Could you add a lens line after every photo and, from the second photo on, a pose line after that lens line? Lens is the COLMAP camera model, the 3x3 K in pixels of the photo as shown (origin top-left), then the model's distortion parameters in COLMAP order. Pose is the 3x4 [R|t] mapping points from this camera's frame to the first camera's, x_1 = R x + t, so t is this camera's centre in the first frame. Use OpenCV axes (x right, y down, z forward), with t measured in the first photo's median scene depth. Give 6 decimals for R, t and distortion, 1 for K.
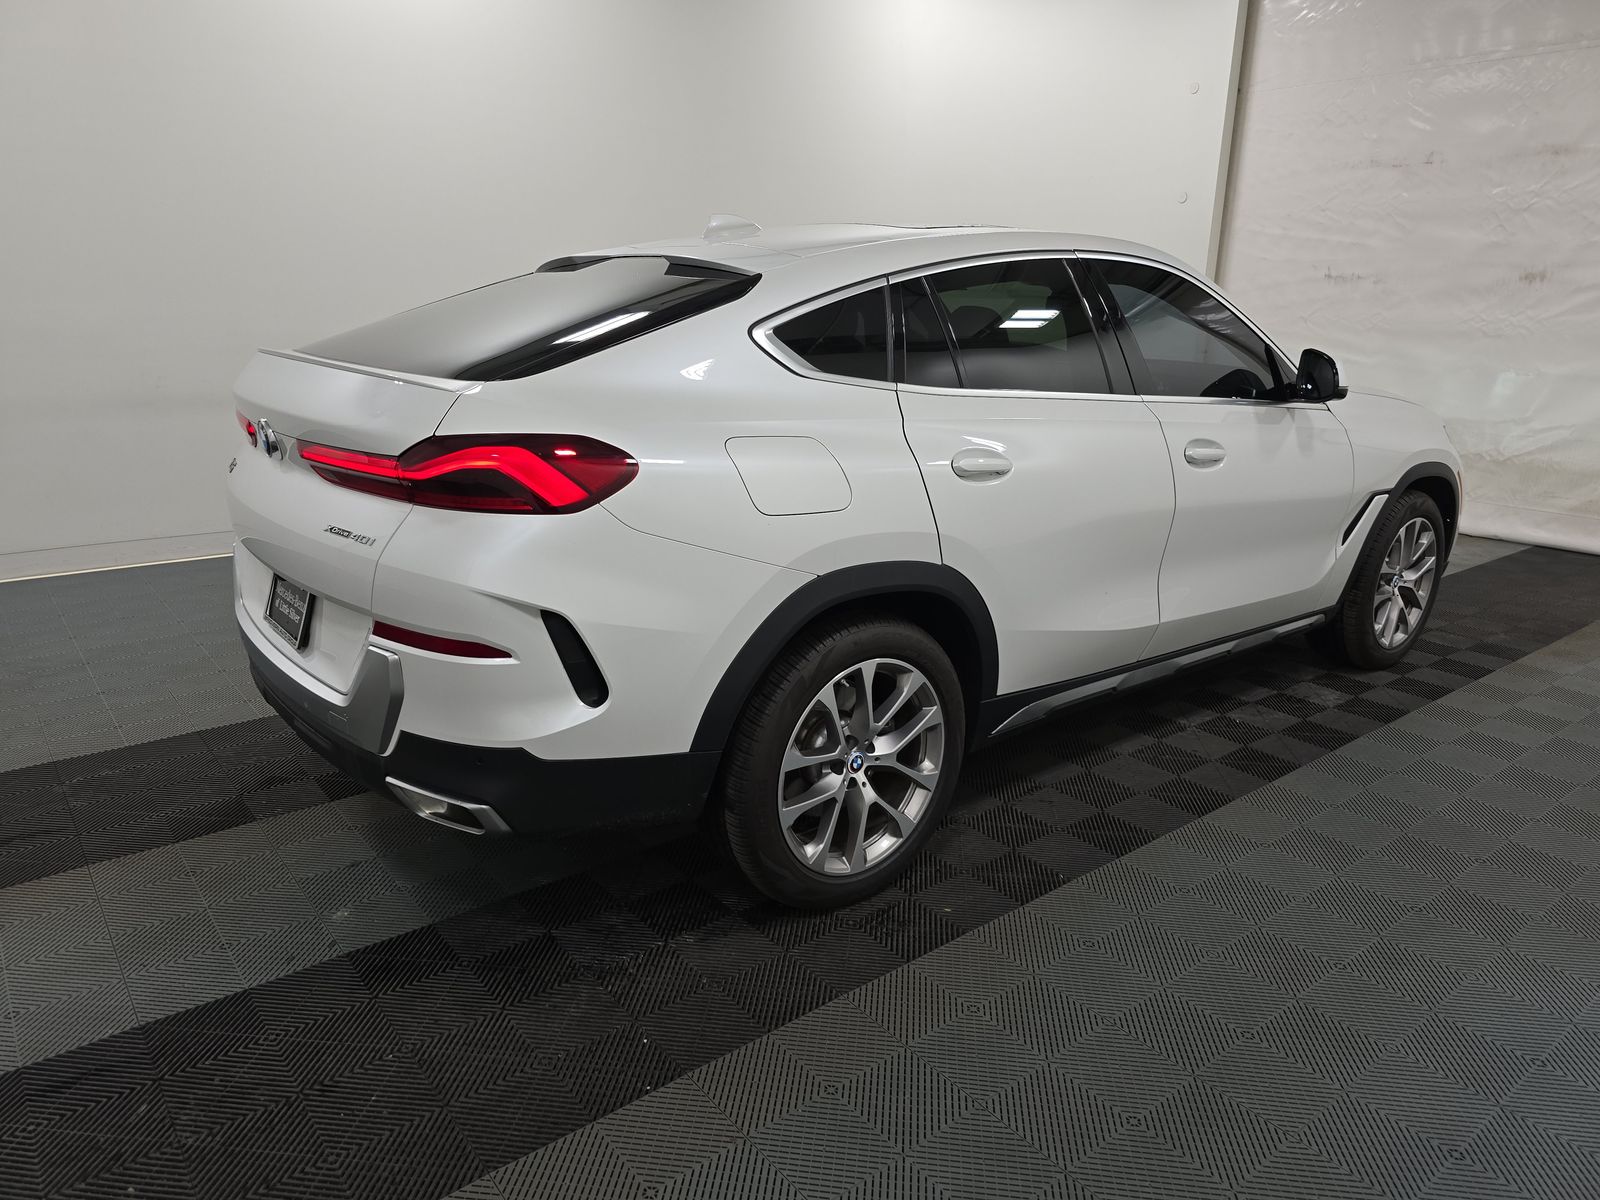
lens RADIAL K [[1065.8, 0, 798.5], [0, 1065.8, 611.2], [0, 0, 1]] dist [-0.002055, -0.004606]
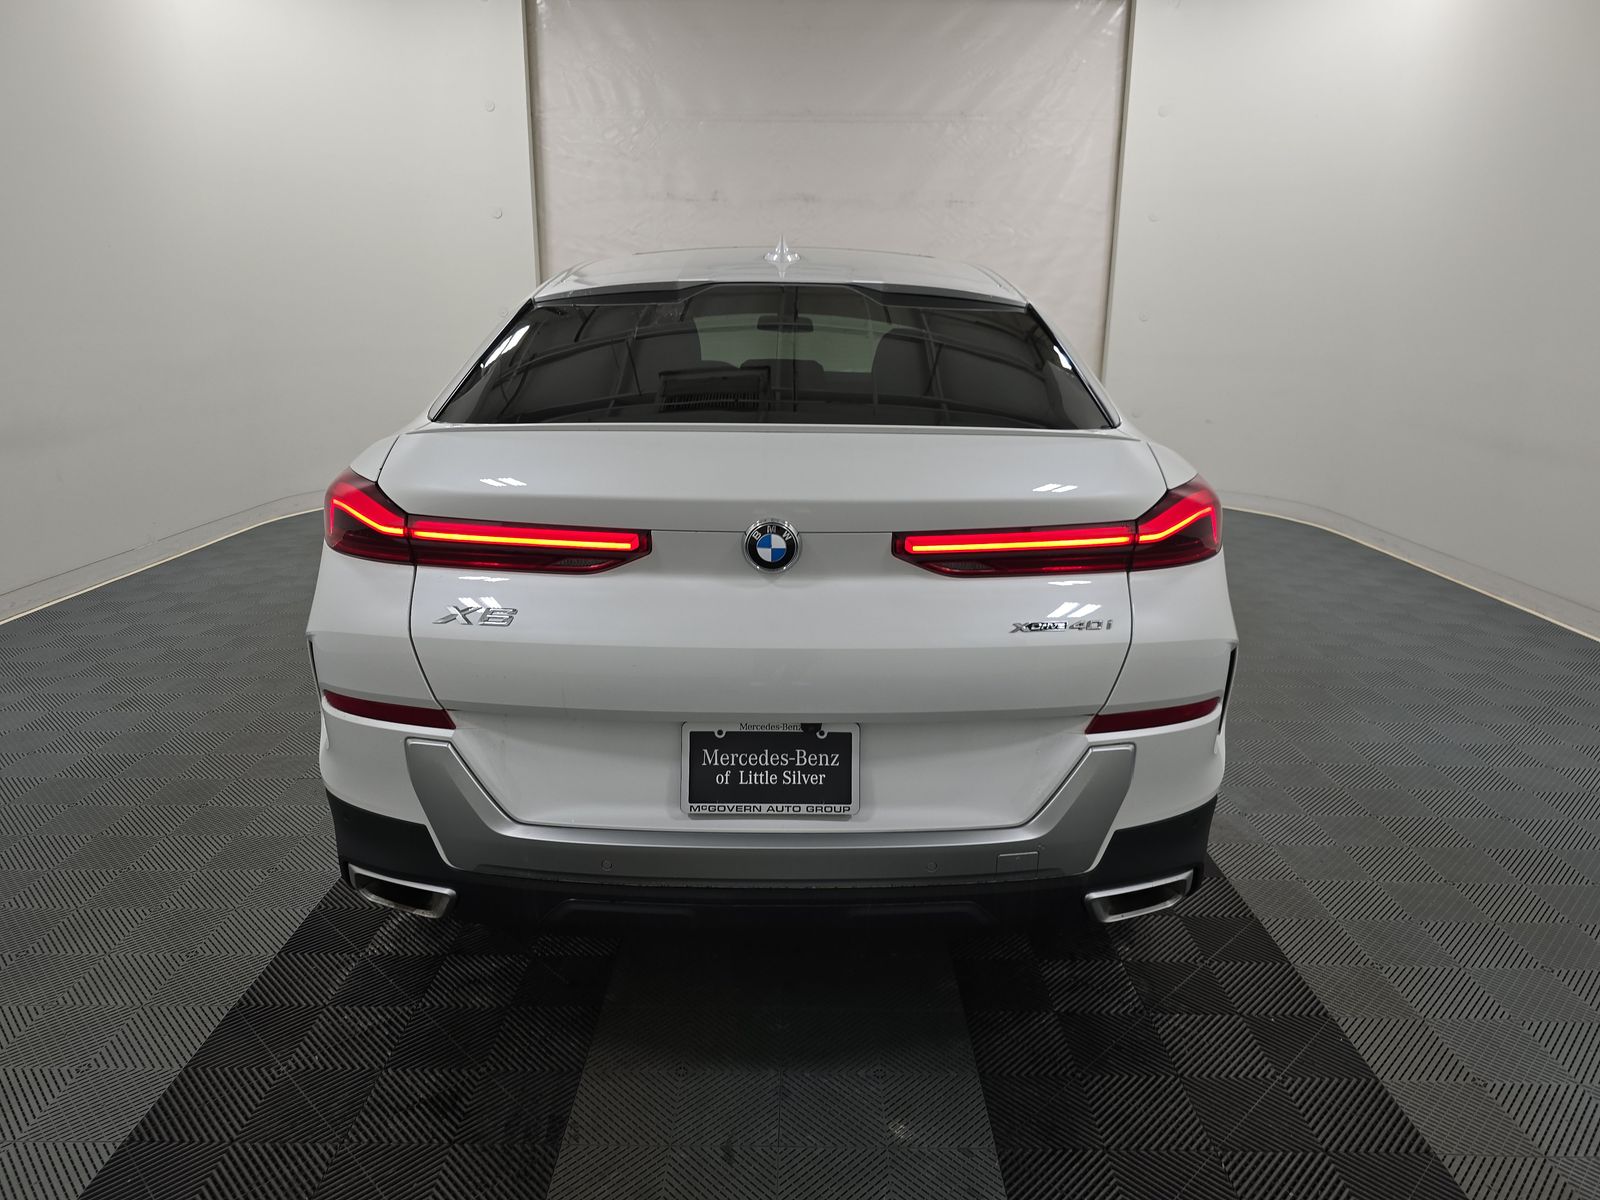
lens RADIAL K [[1065.8, 0, 797.3], [0, 1065.8, 600.0], [0, 0, 1]] dist [-0.002055, -0.004606]
pose [[0.637836, -0.209021, 0.741266, -0.366276], [0.220984, 0.971667, 0.083839, -0.064948], [-0.737788, 0.110333, 0.665955, 0.187361]]
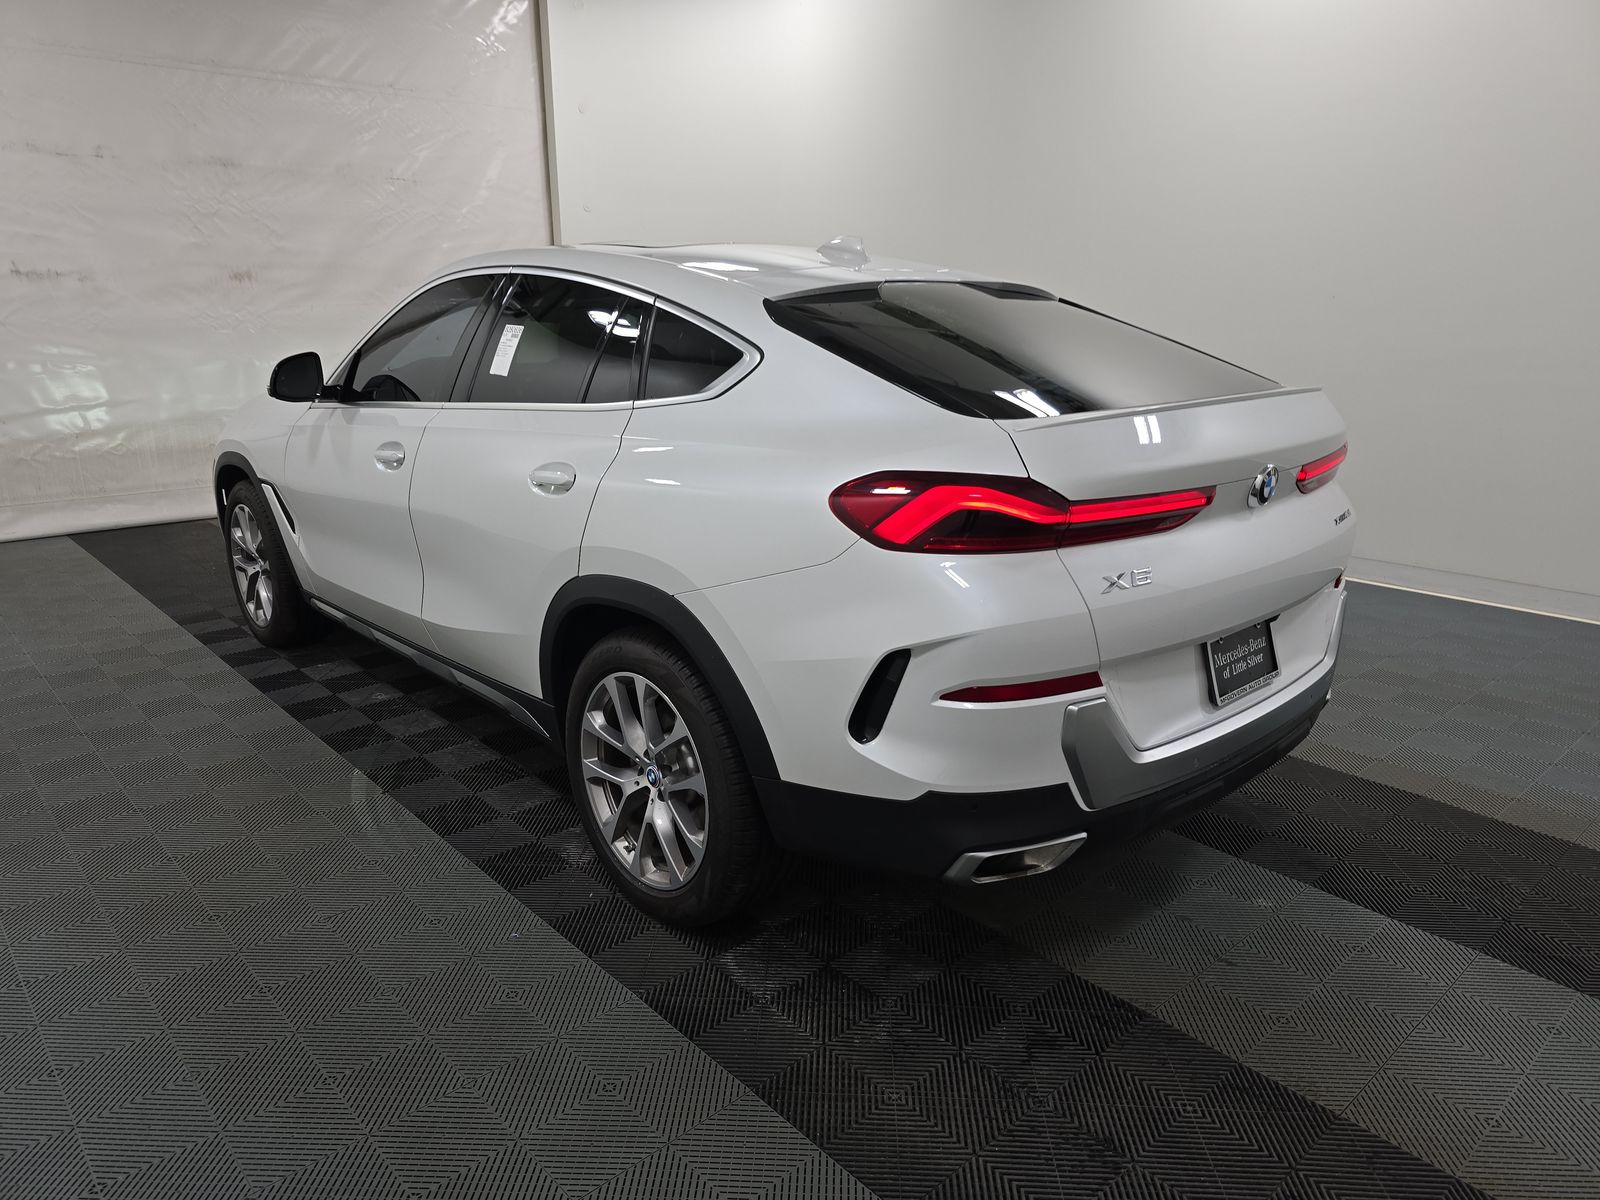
lens RADIAL K [[1065.8, 0, 793.9], [0, 1065.8, 597.3], [0, 0, 1]] dist [-0.002055, -0.004606]
pose [[-0.041504, -0.283706, 0.958013, -0.510514], [0.276924, 0.918008, 0.283856, -0.164432], [-0.959995, 0.277077, 0.040464, 0.500523]]
